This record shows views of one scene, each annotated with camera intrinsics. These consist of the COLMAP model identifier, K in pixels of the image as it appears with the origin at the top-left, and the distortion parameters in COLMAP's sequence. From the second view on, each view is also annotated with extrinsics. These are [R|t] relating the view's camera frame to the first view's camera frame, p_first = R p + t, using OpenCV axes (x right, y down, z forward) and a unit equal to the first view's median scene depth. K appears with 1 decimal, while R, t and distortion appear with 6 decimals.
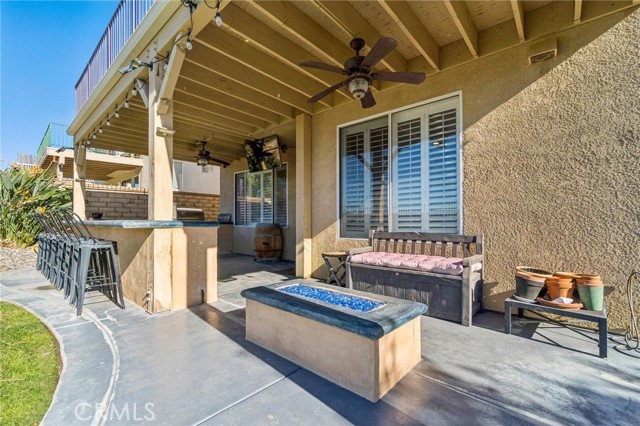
lens RADIAL K [[278.9, 0, 318.2], [0, 278.9, 223.0], [0, 0, 1]] dist [-0.004759, 0.001541]
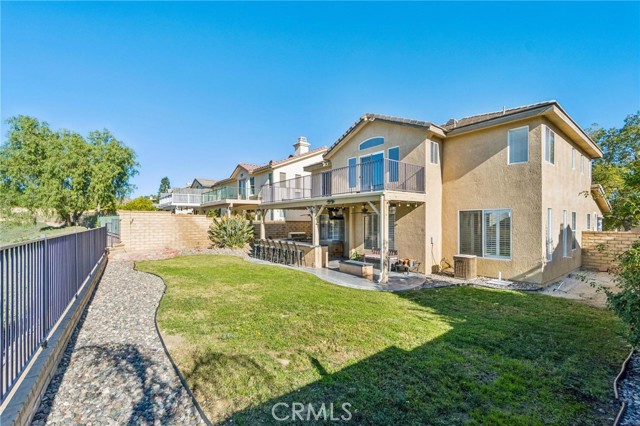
lens RADIAL K [[278.9, 0, 318.6], [0, 278.9, 218.3], [0, 0, 1]] dist [-0.004759, 0.001541]
pose [[0.985353, -0.003293, -0.170494, 0.130713], [0.002460, 0.999984, -0.005099, -0.318799], [0.170508, 0.004605, 0.985345, -2.505894]]
